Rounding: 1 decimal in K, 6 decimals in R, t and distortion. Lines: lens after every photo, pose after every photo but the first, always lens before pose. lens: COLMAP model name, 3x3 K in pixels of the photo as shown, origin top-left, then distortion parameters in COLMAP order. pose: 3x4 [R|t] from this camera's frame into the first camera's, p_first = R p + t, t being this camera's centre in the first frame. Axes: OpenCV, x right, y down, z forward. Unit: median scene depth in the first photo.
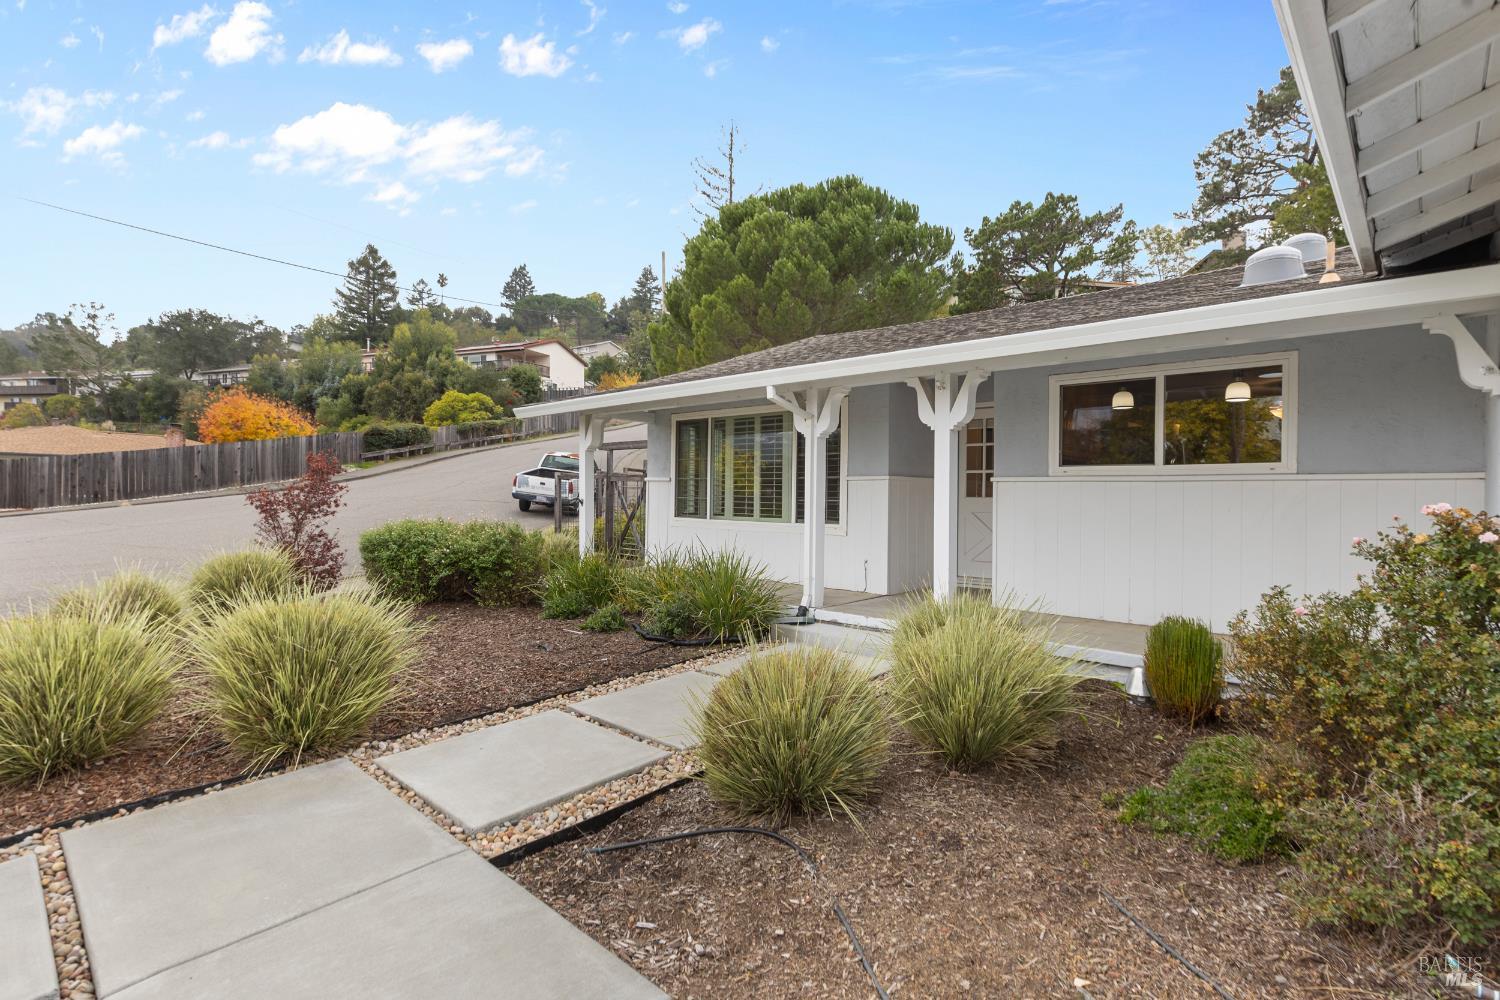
lens RADIAL K [[743.7, 0, 744.1], [0, 743.7, 497.6], [0, 0, 1]] dist [-0.004538, -0.000226]
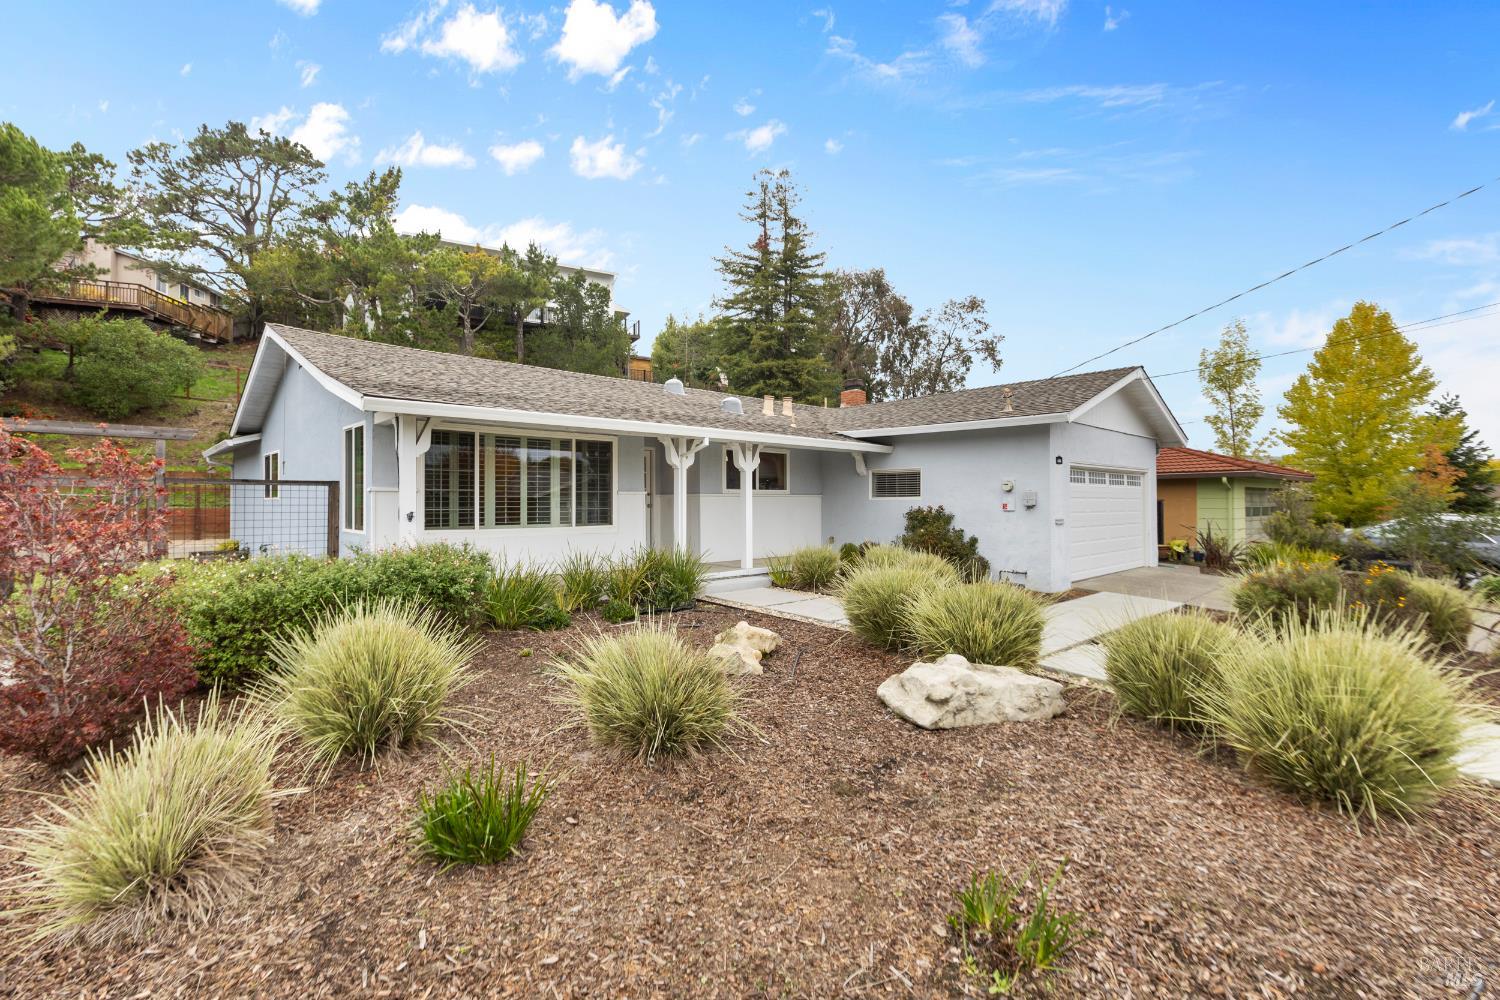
lens RADIAL K [[669.0, 0, 750.1], [0, 669.0, 511.3], [0, 0, 1]] dist [0.000189, -0.001126]
pose [[0.050502, -0.025449, 0.998400, -0.397620], [0.004008, 0.999672, 0.025279, -0.007553], [-0.998716, 0.002725, 0.050588, 0.234176]]
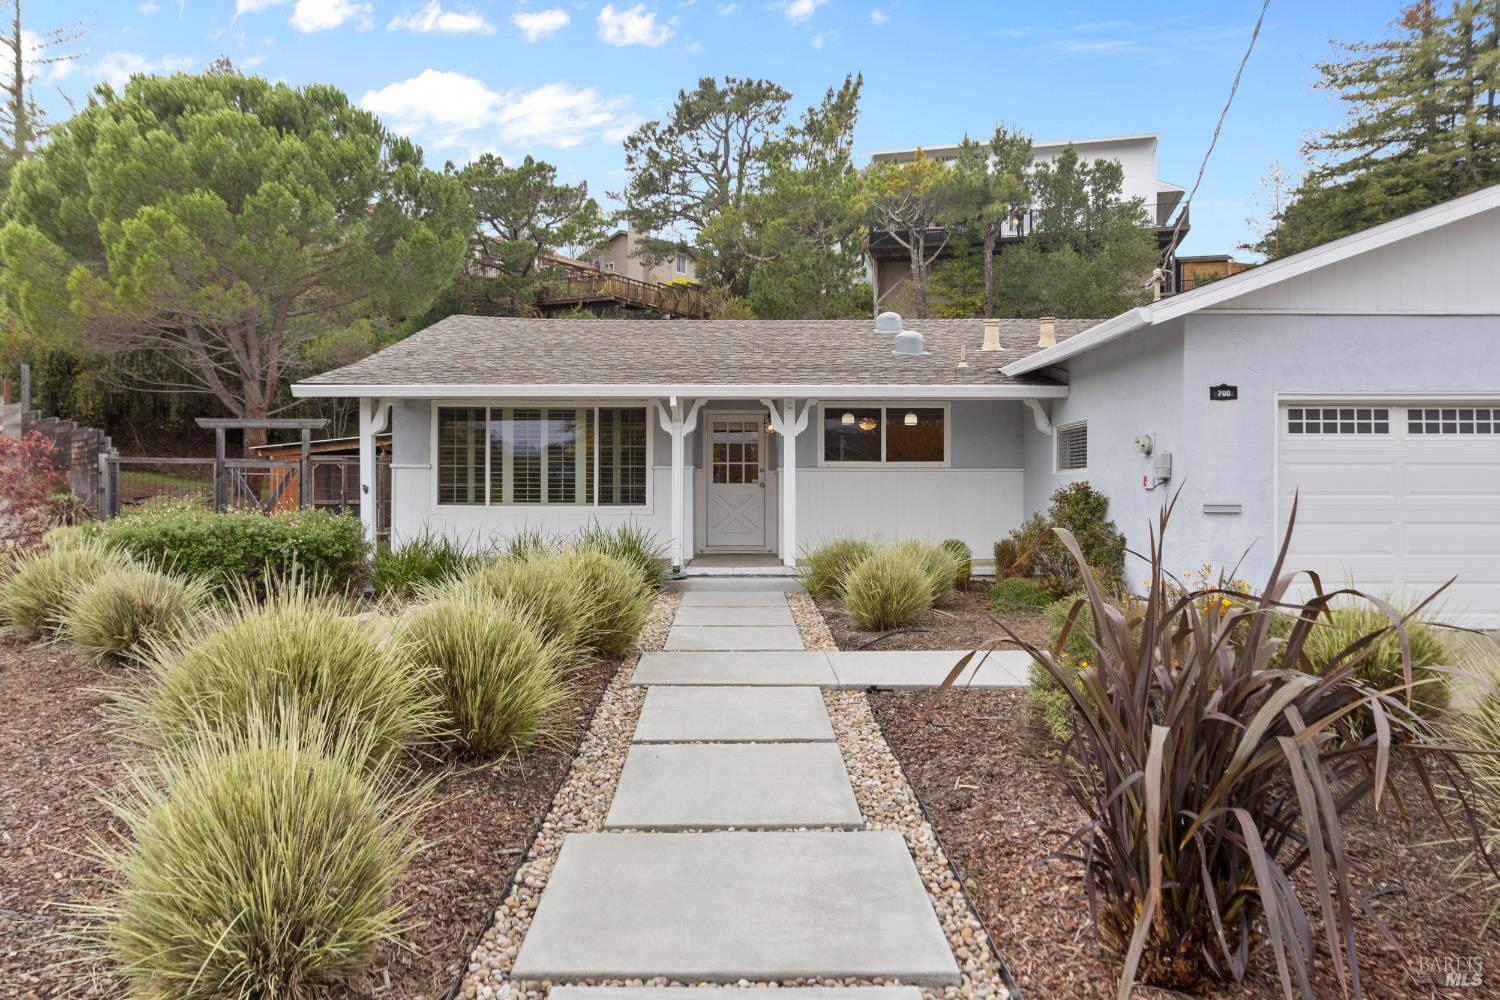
lens RADIAL K [[985.5, 0, 751.9], [0, 985.5, 503.2], [0, 0, 1]] dist [0.015439, -0.000777]
pose [[0.722461, -0.017837, 0.691182, -0.299808], [0.009062, 0.999826, 0.016330, 0.002669], [-0.691352, -0.005535, 0.722496, -0.098760]]
